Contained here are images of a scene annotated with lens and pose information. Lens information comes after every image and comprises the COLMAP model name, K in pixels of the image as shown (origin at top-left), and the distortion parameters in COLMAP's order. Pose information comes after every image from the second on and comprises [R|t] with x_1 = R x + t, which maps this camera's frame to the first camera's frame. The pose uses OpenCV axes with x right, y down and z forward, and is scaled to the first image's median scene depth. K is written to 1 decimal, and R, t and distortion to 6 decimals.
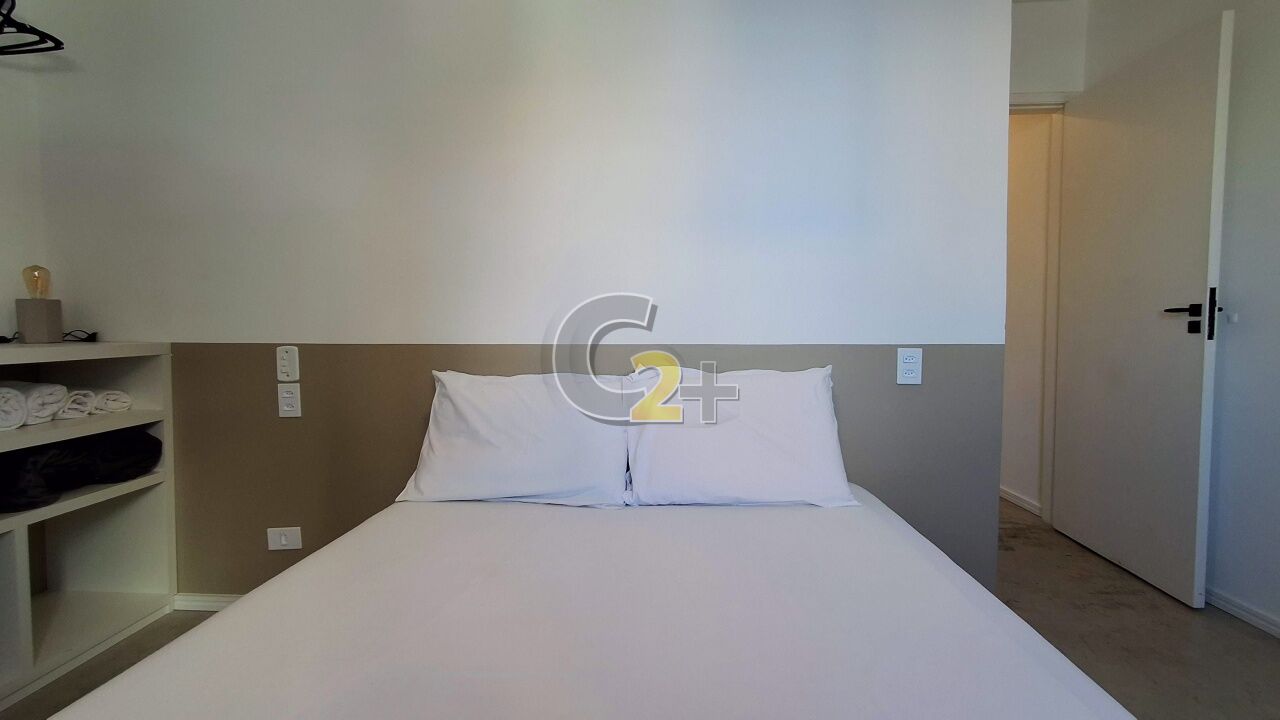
lens RADIAL K [[586.4, 0, 640.0], [0, 586.4, 360.0], [0, 0, 1]] dist [-0.000950, 0.000073]
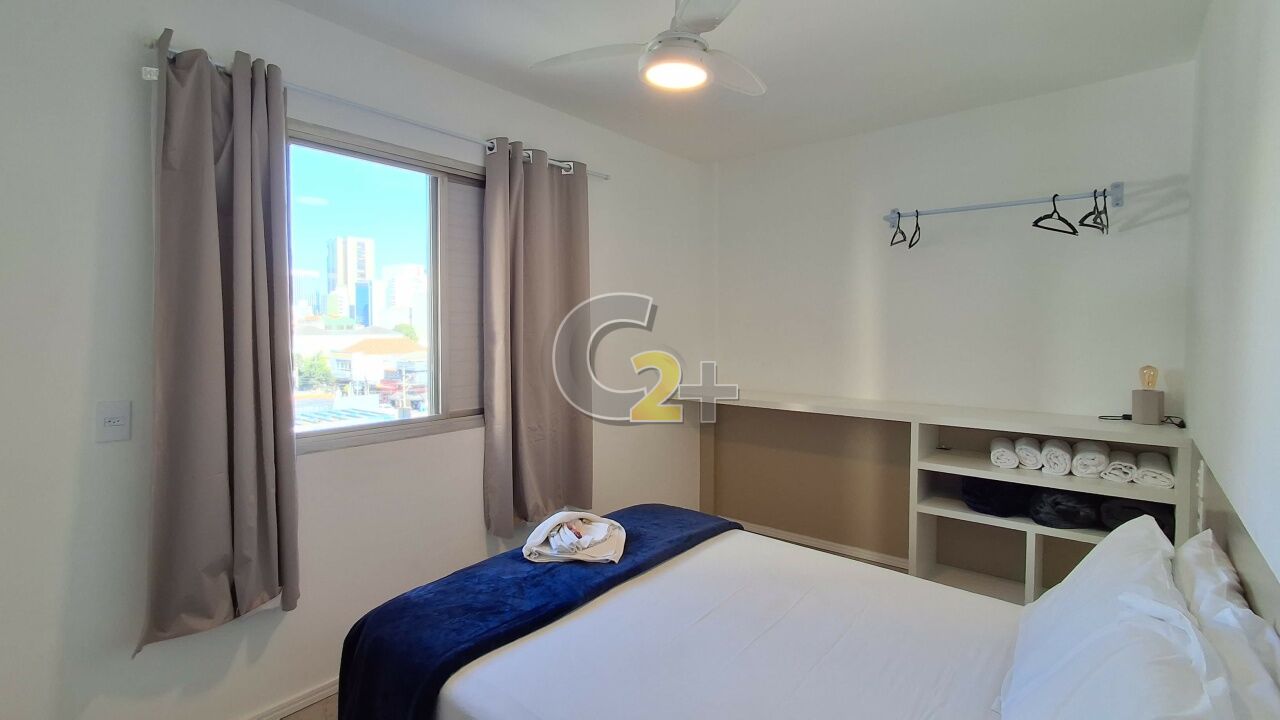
lens RADIAL K [[586.4, 0, 640.0], [0, 586.4, 360.0], [0, 0, 1]] dist [-0.000950, 0.000073]
pose [[-0.607342, 0.039028, -0.793481, 0.736011], [-0.039324, 0.996091, 0.079092, -0.233825], [0.793466, 0.079239, -0.603434, 0.886757]]
